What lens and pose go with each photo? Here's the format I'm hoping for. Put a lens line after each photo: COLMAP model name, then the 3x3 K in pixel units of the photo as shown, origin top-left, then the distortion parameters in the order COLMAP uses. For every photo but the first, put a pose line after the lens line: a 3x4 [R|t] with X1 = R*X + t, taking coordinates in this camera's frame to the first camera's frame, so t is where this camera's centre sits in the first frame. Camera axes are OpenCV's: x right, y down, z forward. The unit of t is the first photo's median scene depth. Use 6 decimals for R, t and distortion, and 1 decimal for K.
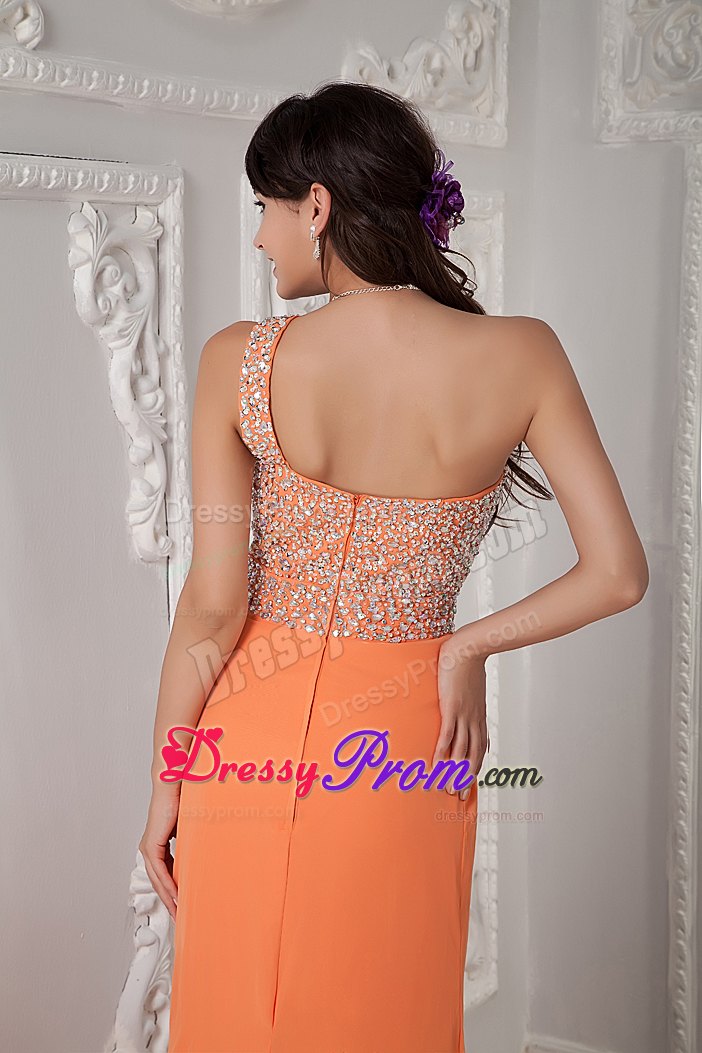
lens RADIAL K [[2289.8, 0, 351.0], [0, 2289.8, 526.5], [0, 0, 1]] dist [0.388534, -0.078764]
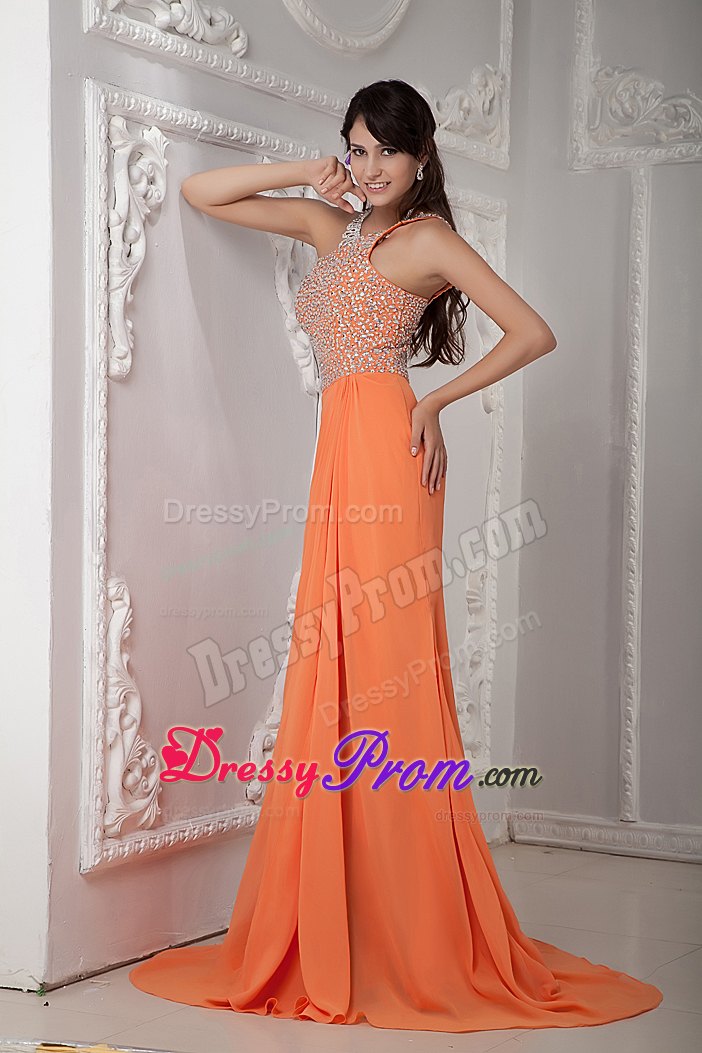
lens RADIAL K [[2318.9, 0, 351.0], [0, 2318.9, 526.5], [0, 0, 1]] dist [0.414967, -0.274086]
pose [[0.999004, 0.009329, 0.043632, -0.095286], [-0.004993, 0.995129, -0.098455, 0.207232], [-0.044338, 0.098139, 0.994184, -0.438490]]
